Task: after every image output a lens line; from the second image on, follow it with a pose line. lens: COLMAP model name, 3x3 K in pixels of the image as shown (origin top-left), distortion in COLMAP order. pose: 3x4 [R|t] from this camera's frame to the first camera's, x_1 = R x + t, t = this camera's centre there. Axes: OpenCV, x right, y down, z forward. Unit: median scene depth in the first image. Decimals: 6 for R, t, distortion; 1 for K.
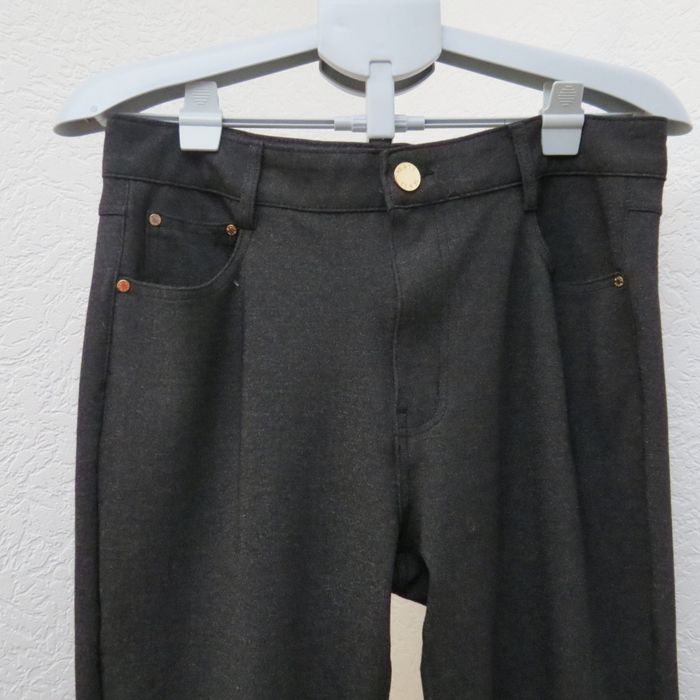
lens RADIAL K [[667.7, 0, 355.3], [0, 667.7, 352.8], [0, 0, 1]] dist [-0.018098, 0.000000]
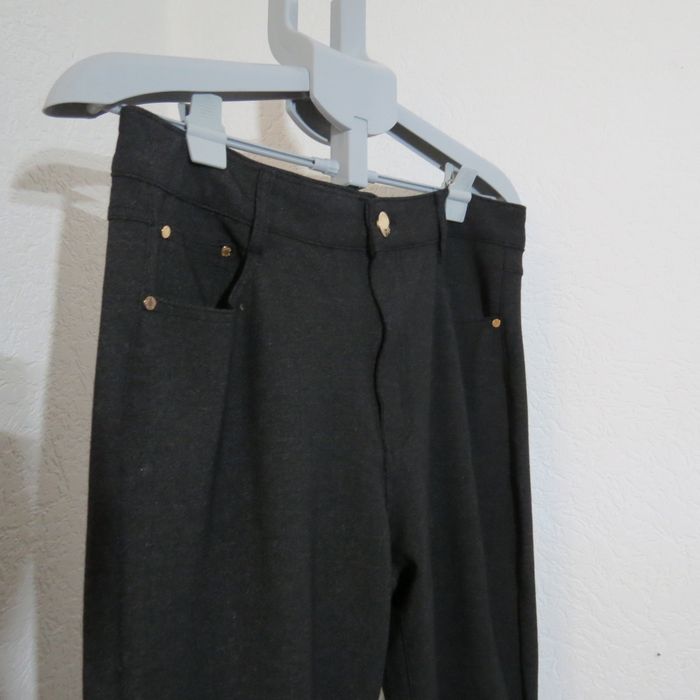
lens RADIAL K [[667.7, 0, 349.1], [0, 667.7, 347.7], [0, 0, 1]] dist [-0.018098, 0.000000]
pose [[0.787681, 0.022579, 0.615669, -0.657403], [0.001207, 0.999270, -0.038192, -0.007400], [-0.616082, 0.030827, 0.787078, 0.134762]]
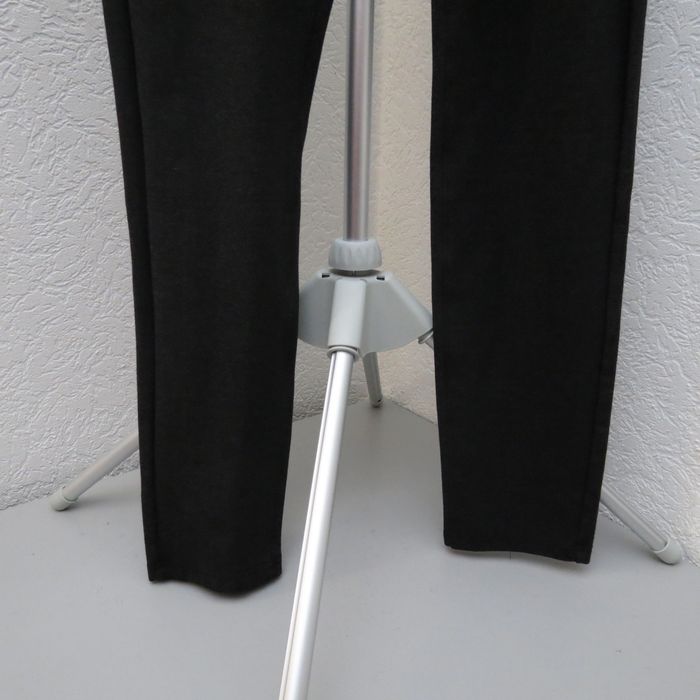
lens RADIAL K [[667.7, 0, 350.7], [0, 667.7, 352.3], [0, 0, 1]] dist [-0.018098, 0.000000]
pose [[0.999336, 0.022231, -0.028870, 0.060616], [-0.010095, 0.930222, 0.366859, -0.413300], [0.035011, -0.366324, 0.929828, -0.215926]]
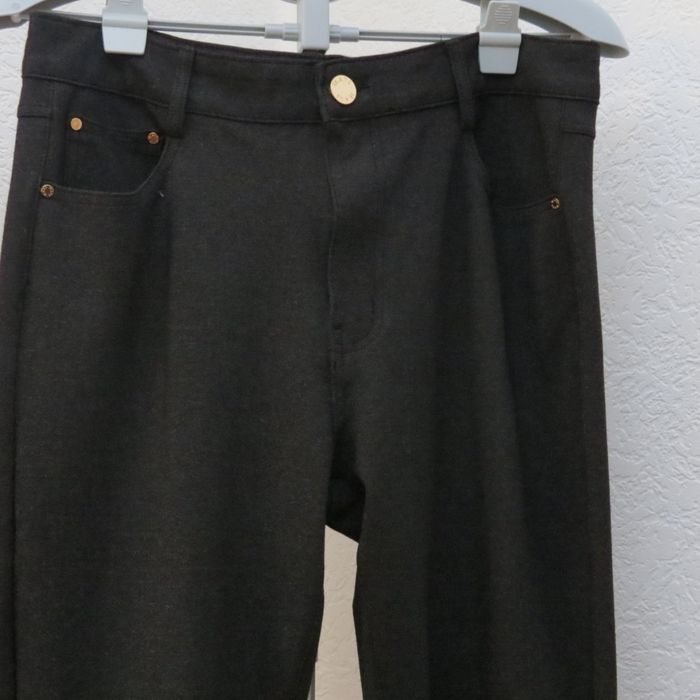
lens RADIAL K [[1402.2, 0, 347.5], [0, 1402.2, 344.8], [0, 0, 1]] dist [-0.087170, 0.000000]
pose [[0.989053, 0.015019, 0.146794, -0.205070], [-0.005391, 0.997821, -0.065765, 0.236869], [-0.147462, 0.064254, 0.986978, -0.971533]]
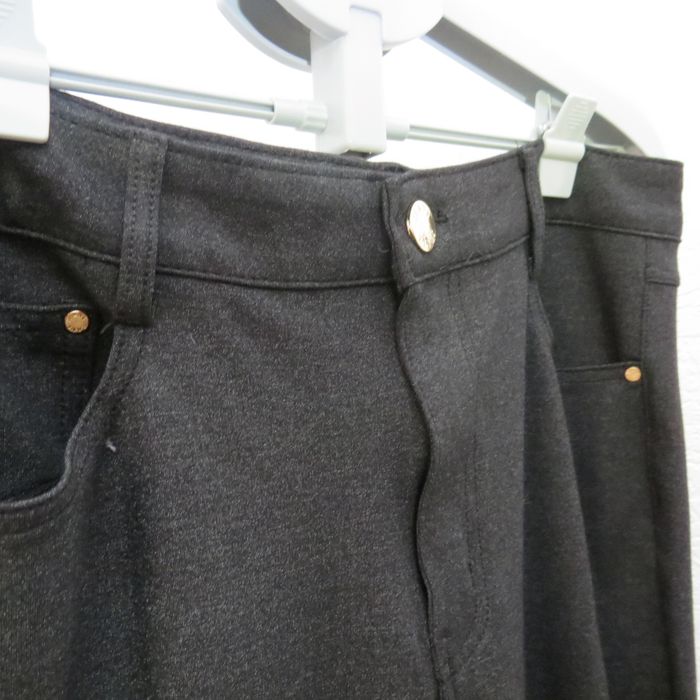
lens RADIAL K [[667.7, 0, 352.9], [0, 667.7, 353.4], [0, 0, 1]] dist [-0.018098, 0.000000]
pose [[0.841291, -0.061575, 0.537065, -0.278850], [0.043801, 0.997990, 0.045808, -0.179812], [-0.538806, -0.015014, 0.842296, 0.536199]]
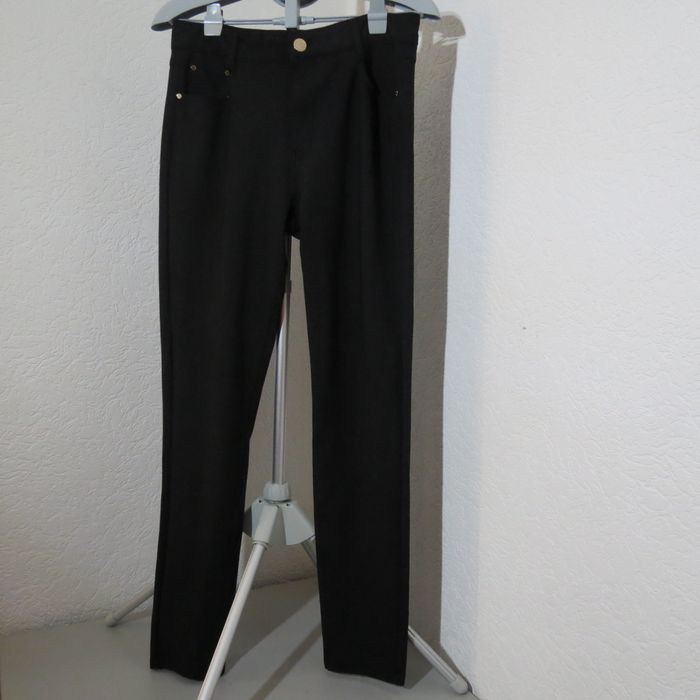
lens RADIAL K [[667.7, 0, 338.7], [0, 667.7, 336.4], [0, 0, 1]] dist [-0.018098, 0.000000]
pose [[0.984440, 0.047563, -0.169159, 0.614920], [-0.029797, 0.993914, 0.106054, 0.454694], [0.173174, -0.099363, 0.979866, -1.228747]]
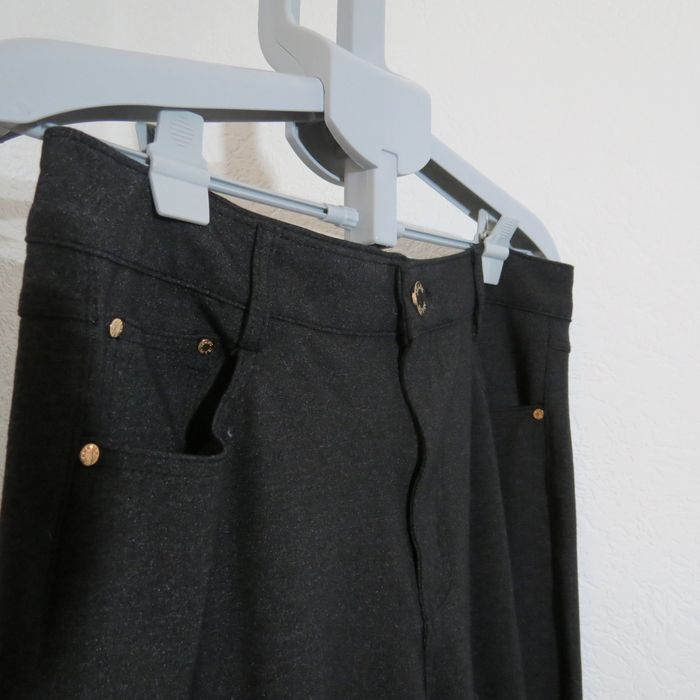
lens RADIAL K [[667.7, 0, 349.3], [0, 667.7, 349.1], [0, 0, 1]] dist [-0.018098, 0.000000]
pose [[0.722959, 0.040989, 0.689674, -0.546990], [-0.003957, 0.998468, -0.055194, -0.150498], [-0.690880, 0.037174, 0.722013, 0.448460]]
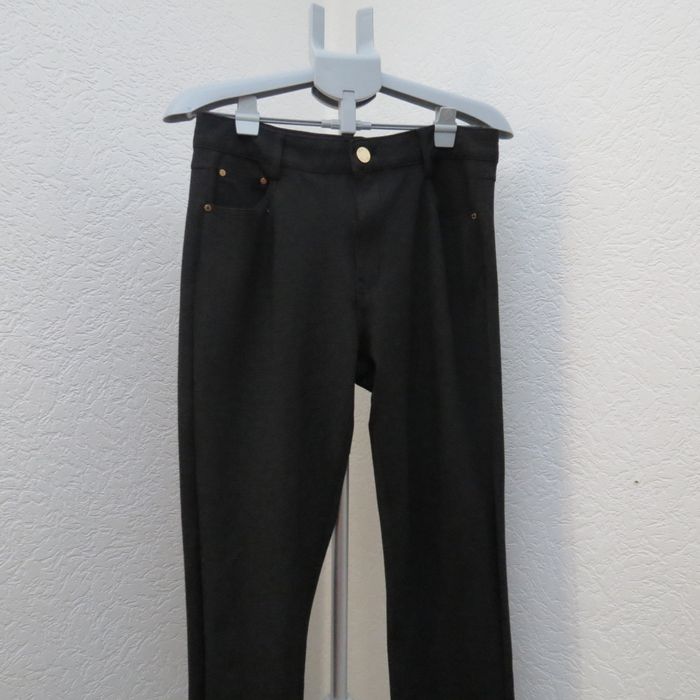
lens RADIAL K [[667.7, 0, 349.5], [0, 667.7, 347.6], [0, 0, 1]] dist [-0.018098, 0.000000]
pose [[0.989530, 0.003762, 0.144278, -0.218980], [-0.004308, 0.999985, 0.003477, 0.257303], [-0.144262, -0.004062, 0.989531, -0.804332]]
